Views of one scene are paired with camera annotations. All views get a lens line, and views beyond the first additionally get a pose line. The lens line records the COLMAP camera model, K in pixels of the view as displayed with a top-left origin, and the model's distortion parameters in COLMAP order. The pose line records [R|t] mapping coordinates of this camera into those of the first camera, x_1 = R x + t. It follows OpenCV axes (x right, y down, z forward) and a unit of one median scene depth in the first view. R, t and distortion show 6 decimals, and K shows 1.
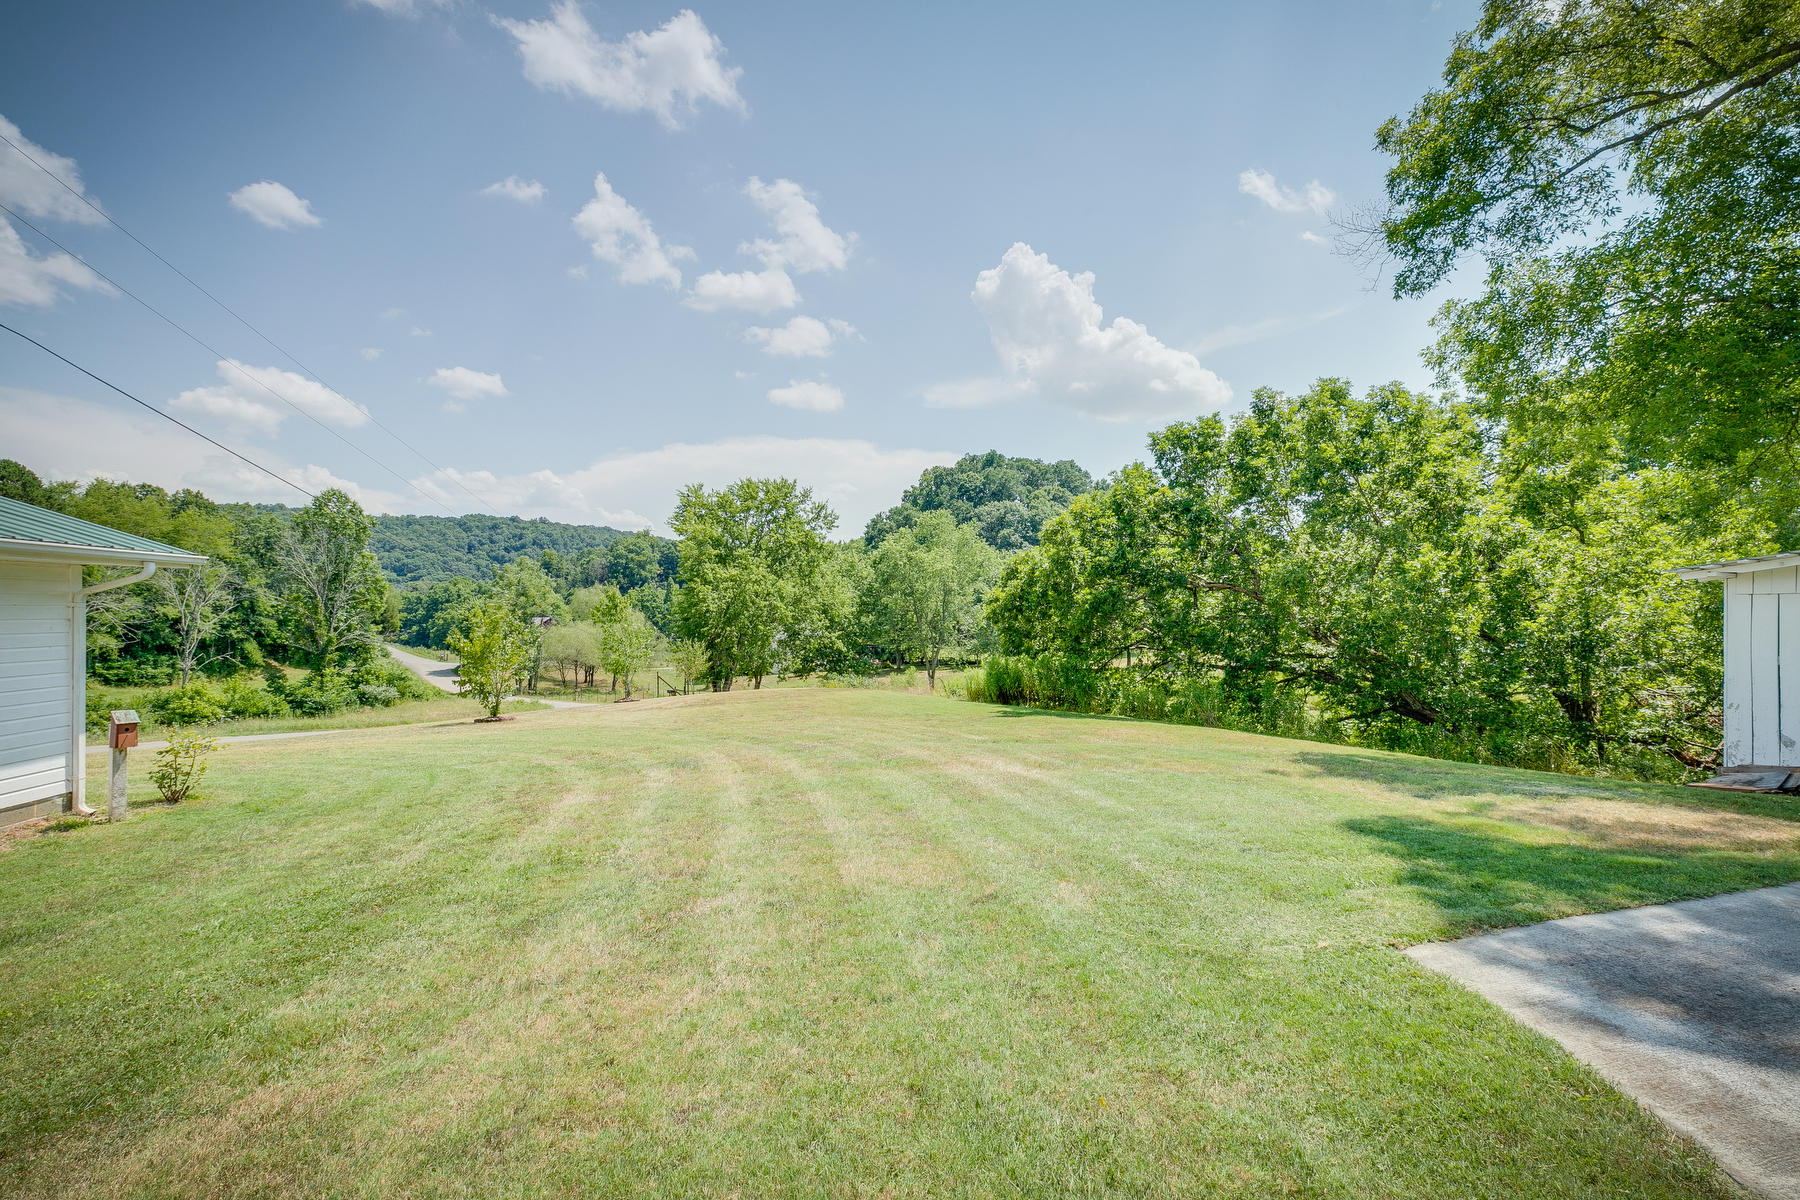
lens RADIAL K [[816.3, 0, 912.2], [0, 816.3, 604.3], [0, 0, 1]] dist [0.007618, 0.000232]
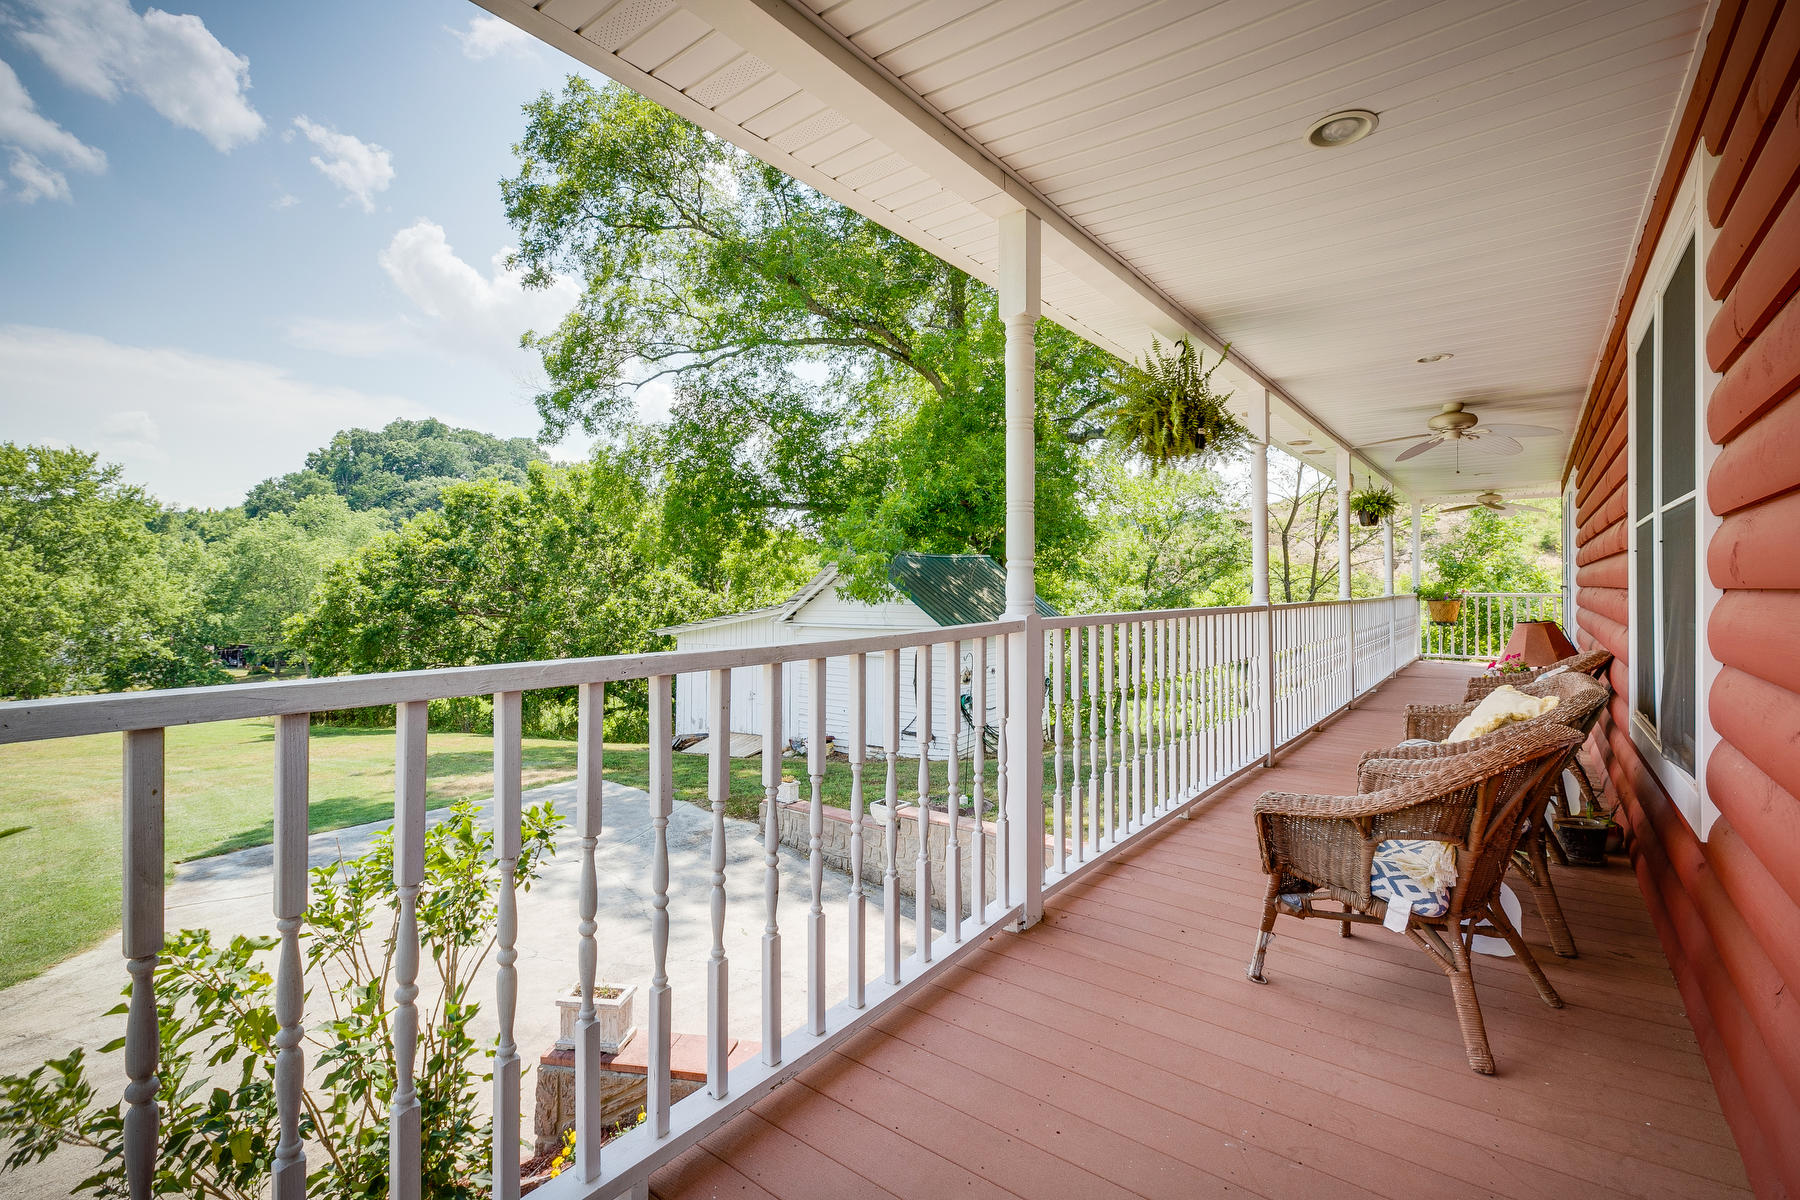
lens RADIAL K [[816.3, 0, 898.5], [0, 816.3, 586.5], [0, 0, 1]] dist [0.007618, 0.000232]
pose [[0.825540, 0.002677, 0.564337, 0.052414], [-0.003741, 0.999993, 0.000728, -0.021040], [-0.564331, -0.002712, 0.825544, -0.116109]]
